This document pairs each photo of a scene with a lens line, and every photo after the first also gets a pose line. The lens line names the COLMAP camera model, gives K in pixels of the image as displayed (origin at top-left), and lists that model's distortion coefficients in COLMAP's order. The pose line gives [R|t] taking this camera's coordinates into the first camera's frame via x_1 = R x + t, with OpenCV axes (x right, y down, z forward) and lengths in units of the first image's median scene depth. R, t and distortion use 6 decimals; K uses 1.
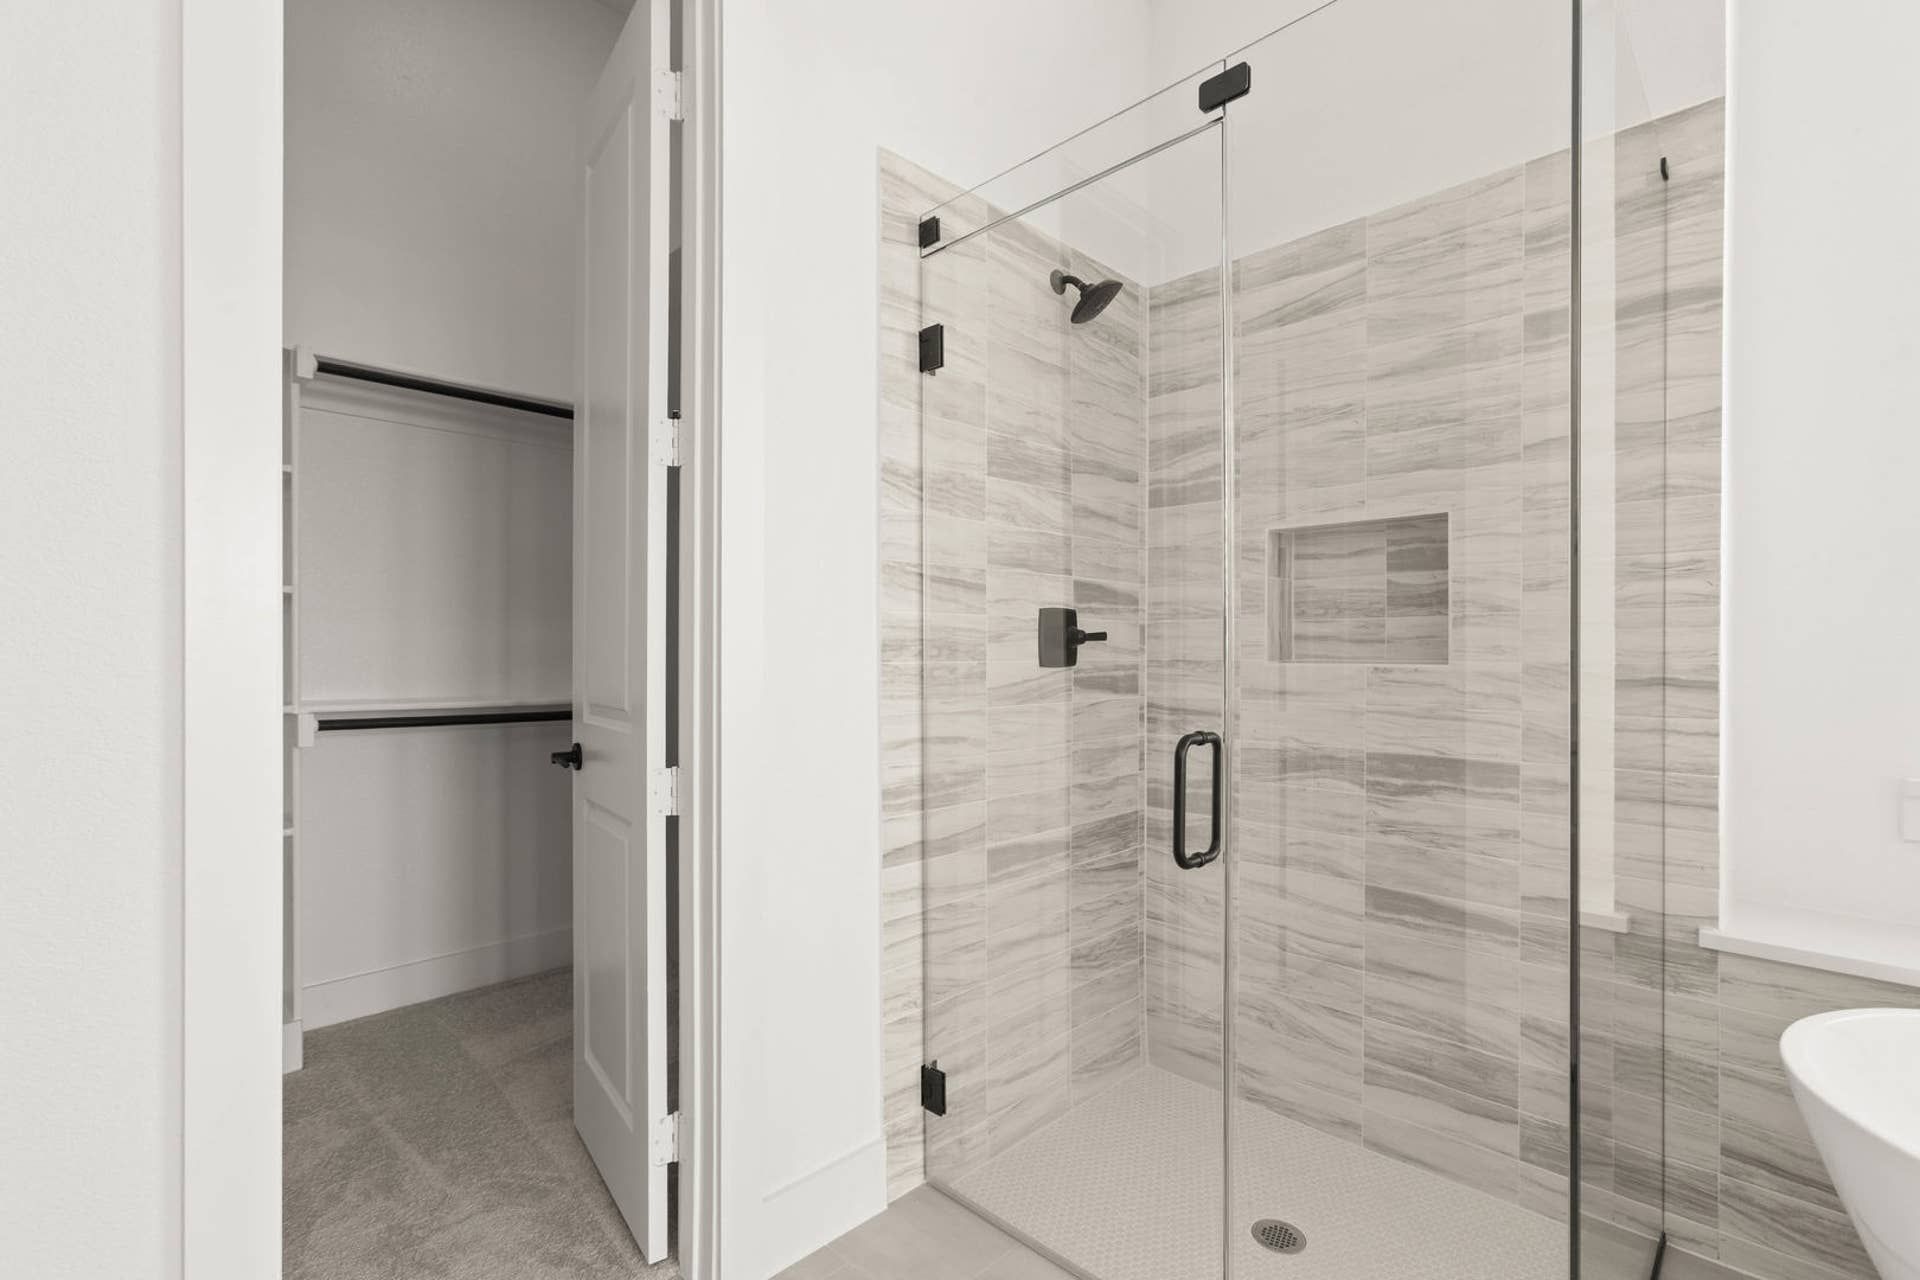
lens RADIAL K [[872.3, 0, 963.8], [0, 872.3, 657.1], [0, 0, 1]] dist [-0.002682, 0.001072]
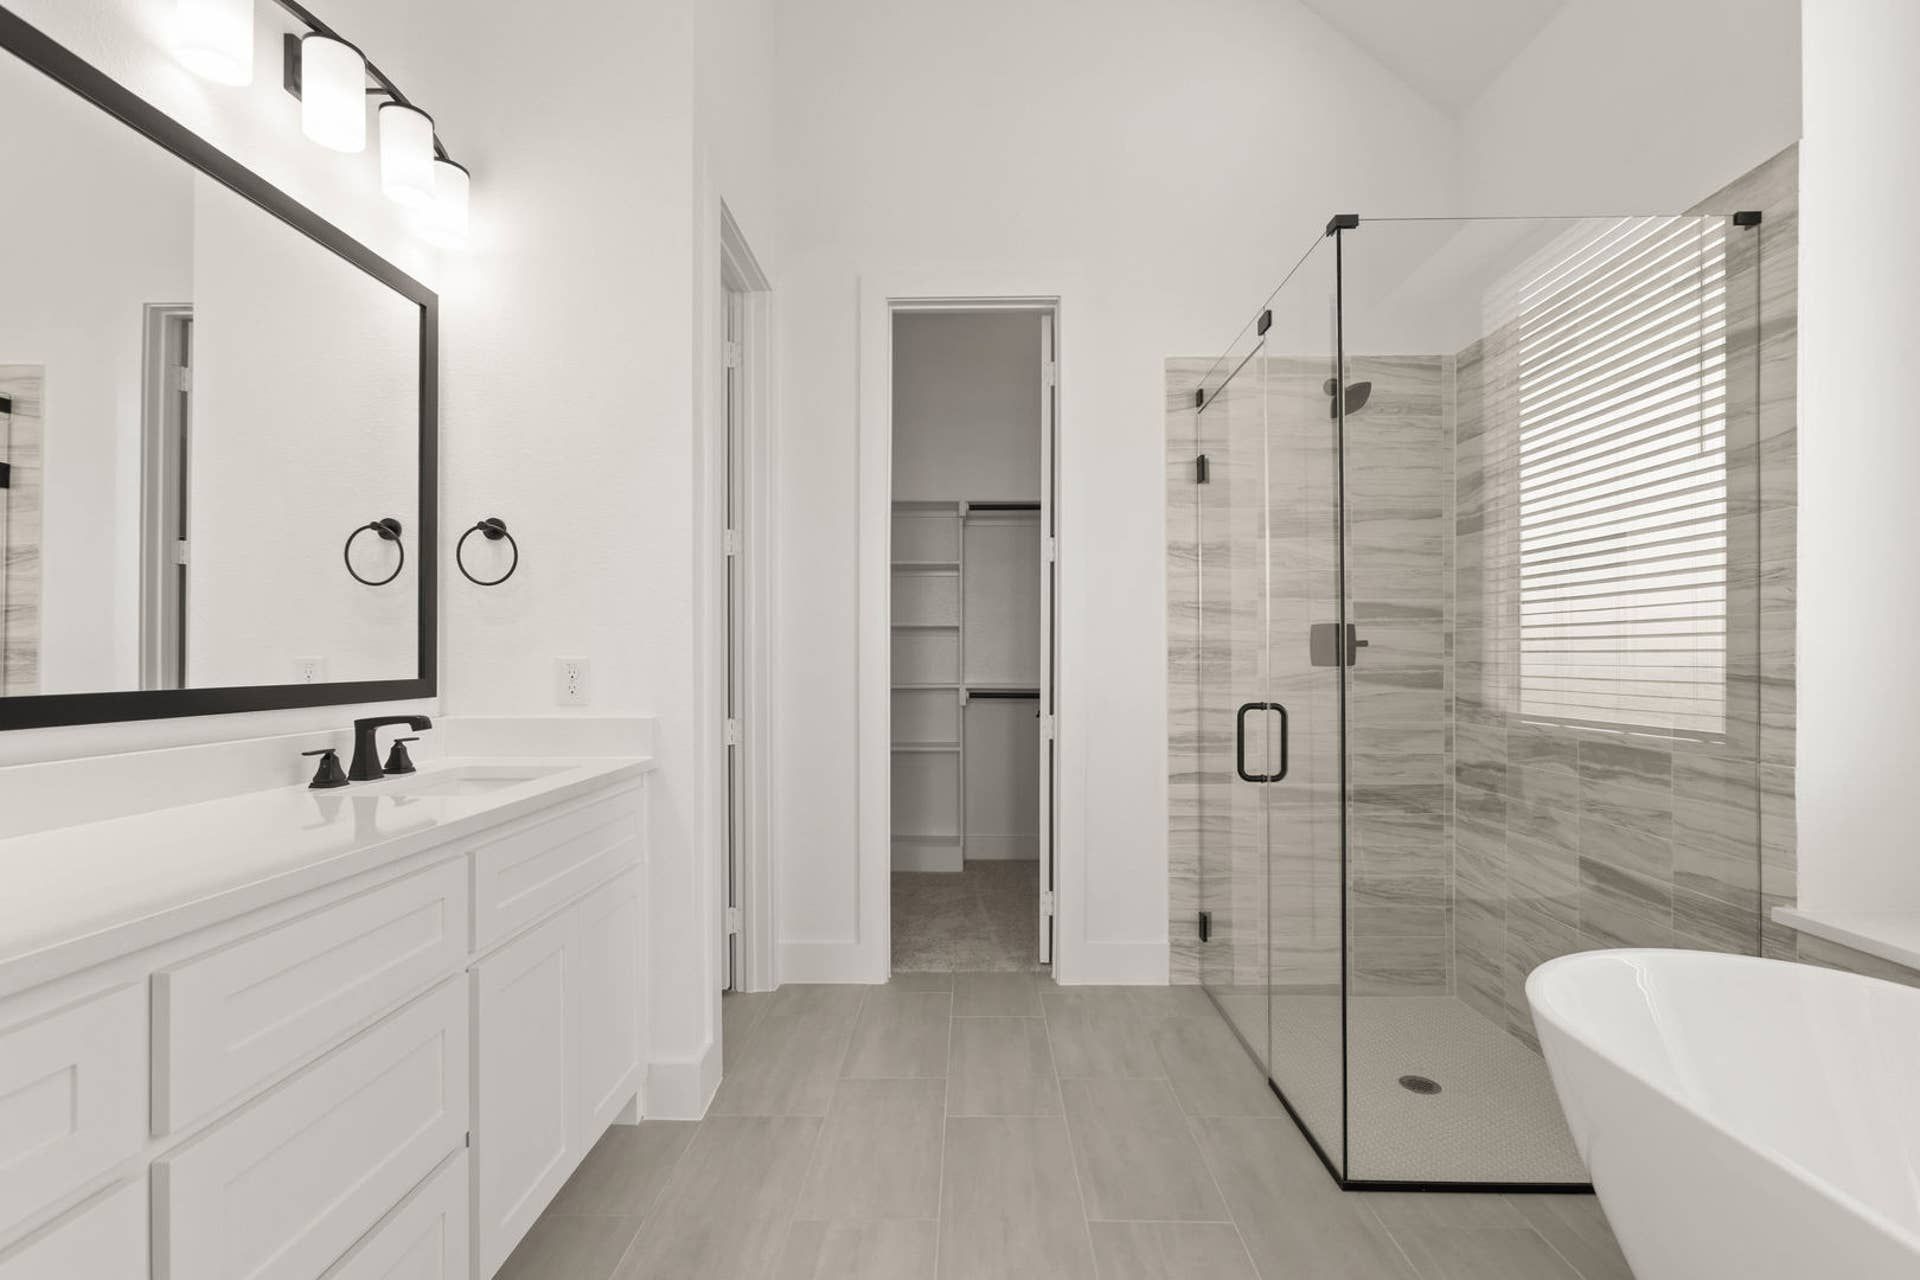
lens RADIAL K [[861.9, 0, 988.9], [0, 861.9, 654.0], [0, 0, 1]] dist [-0.000503, 0.000145]
pose [[0.710147, -0.004733, -0.704037, 0.806265], [-0.002062, 0.999959, -0.008802, 0.006489], [0.704050, 0.007702, 0.710109, -0.415053]]
